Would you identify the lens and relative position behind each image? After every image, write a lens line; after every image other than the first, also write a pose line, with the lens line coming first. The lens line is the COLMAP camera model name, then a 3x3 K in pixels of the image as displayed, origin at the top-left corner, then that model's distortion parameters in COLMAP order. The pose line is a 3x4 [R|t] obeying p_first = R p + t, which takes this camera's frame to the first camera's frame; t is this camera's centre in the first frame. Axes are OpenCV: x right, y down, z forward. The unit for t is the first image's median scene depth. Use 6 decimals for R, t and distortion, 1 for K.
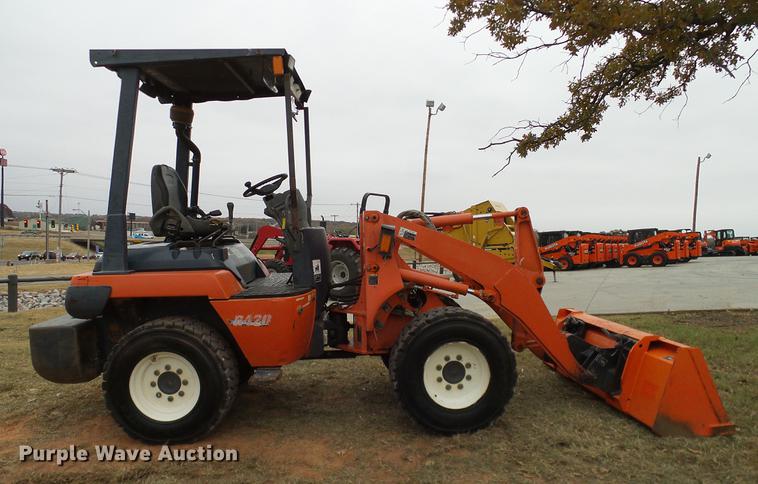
lens RADIAL K [[574.6, 0, 369.2], [0, 574.6, 269.2], [0, 0, 1]] dist [-0.001830, -0.002603]
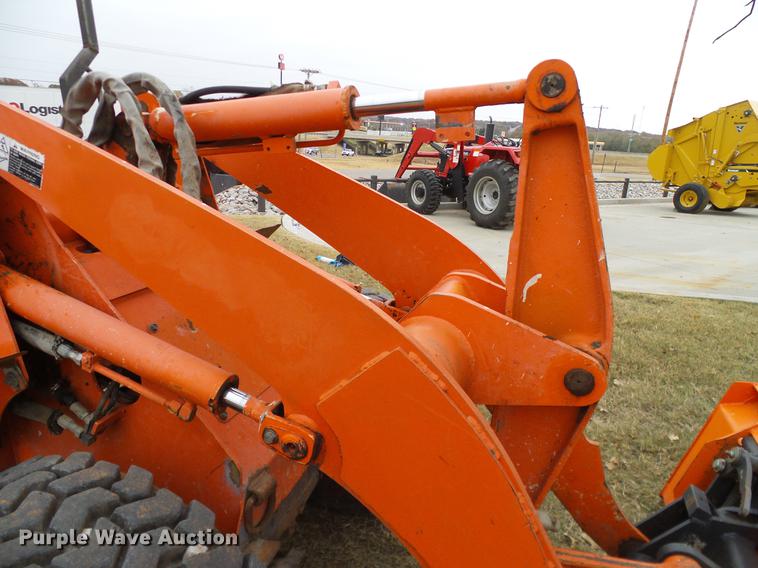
lens RADIAL K [[523.3, 0, 378.9], [0, 523.3, 287.4], [0, 0, 1]] dist [0.005950, -0.002977]
pose [[0.912530, 0.144934, -0.382470, 0.196133], [-0.058572, 0.971780, 0.228502, -0.042256], [0.404795, -0.186113, 0.895267, 0.512086]]
